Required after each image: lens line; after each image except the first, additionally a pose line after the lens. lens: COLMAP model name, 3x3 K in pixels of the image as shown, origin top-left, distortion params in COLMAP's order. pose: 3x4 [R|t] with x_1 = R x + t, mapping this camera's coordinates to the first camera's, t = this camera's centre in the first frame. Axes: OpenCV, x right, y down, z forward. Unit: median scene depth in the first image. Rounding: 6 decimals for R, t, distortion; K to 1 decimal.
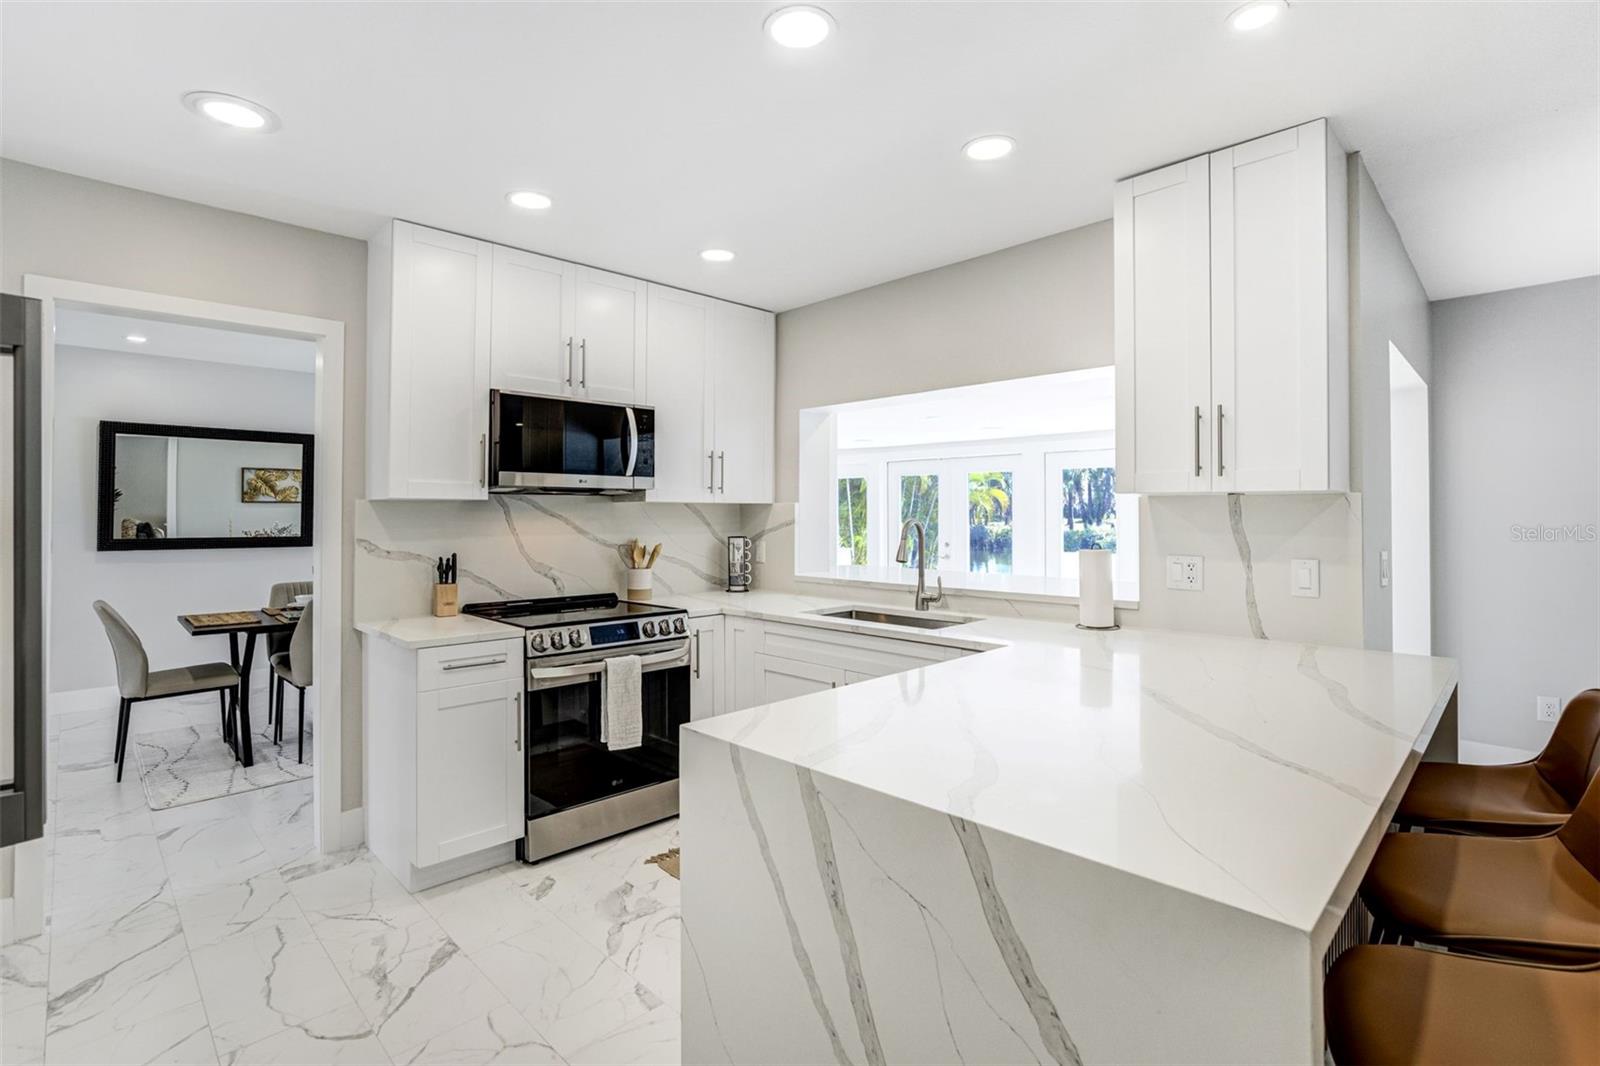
lens RADIAL K [[761.1, 0, 796.5], [0, 761.1, 507.1], [0, 0, 1]] dist [-0.027071, 0.000557]
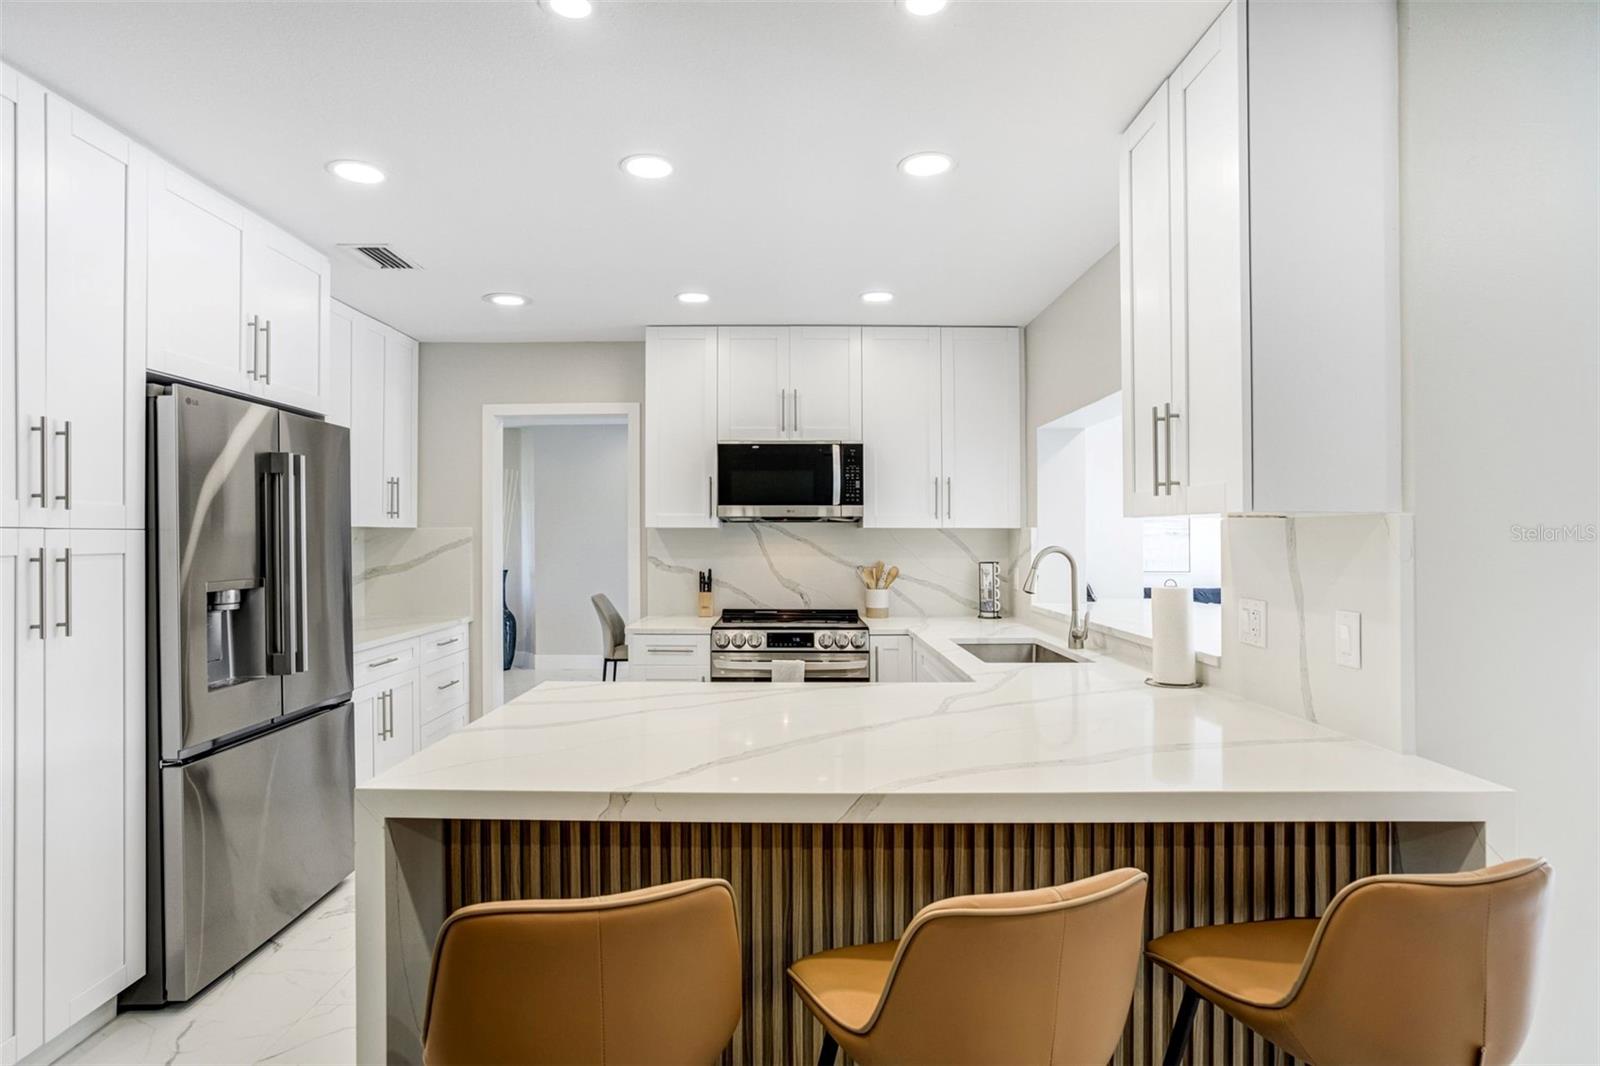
lens RADIAL K [[844.0, 0, 800.0], [0, 844.0, 533.0], [0, 0, 1]] dist [-0.000655, 0.000111]
pose [[0.700247, -0.001948, -0.713898, 0.648457], [0.007718, 0.999958, 0.004842, -0.006520], [0.713859, -0.008900, 0.700233, 0.085599]]
